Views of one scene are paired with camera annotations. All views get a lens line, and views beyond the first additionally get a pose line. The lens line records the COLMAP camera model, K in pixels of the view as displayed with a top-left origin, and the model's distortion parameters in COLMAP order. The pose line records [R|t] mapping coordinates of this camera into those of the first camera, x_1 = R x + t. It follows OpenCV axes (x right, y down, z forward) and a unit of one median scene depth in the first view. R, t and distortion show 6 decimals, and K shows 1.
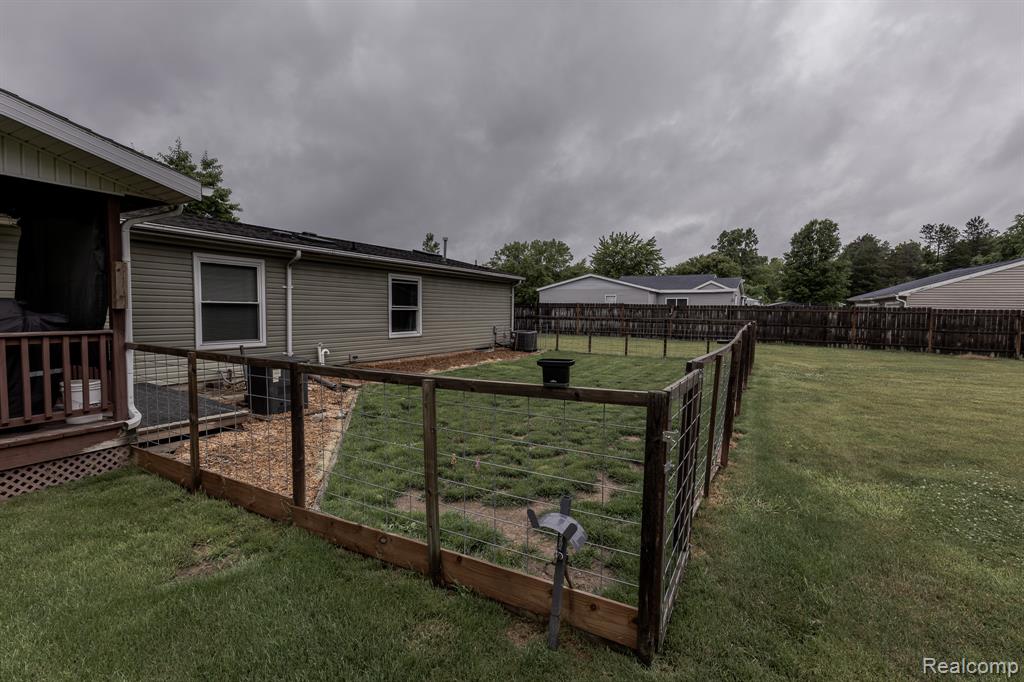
lens RADIAL K [[468.3, 0, 510.4], [0, 468.3, 340.3], [0, 0, 1]] dist [0.002370, 0.001092]
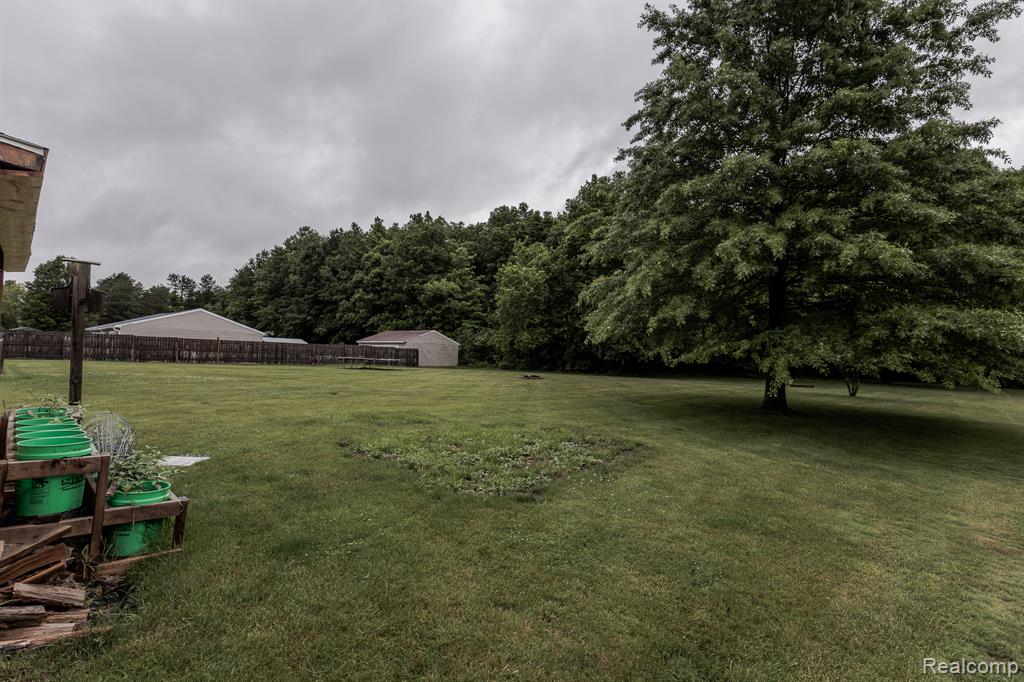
lens RADIAL K [[468.3, 0, 510.4], [0, 468.3, 340.3], [0, 0, 1]] dist [0.002370, 0.001092]
pose [[0.239999, 0.030229, 0.970302, -0.088739], [0.044605, 0.998116, -0.042128, 0.017197], [-0.969748, 0.053391, 0.238199, -0.152385]]
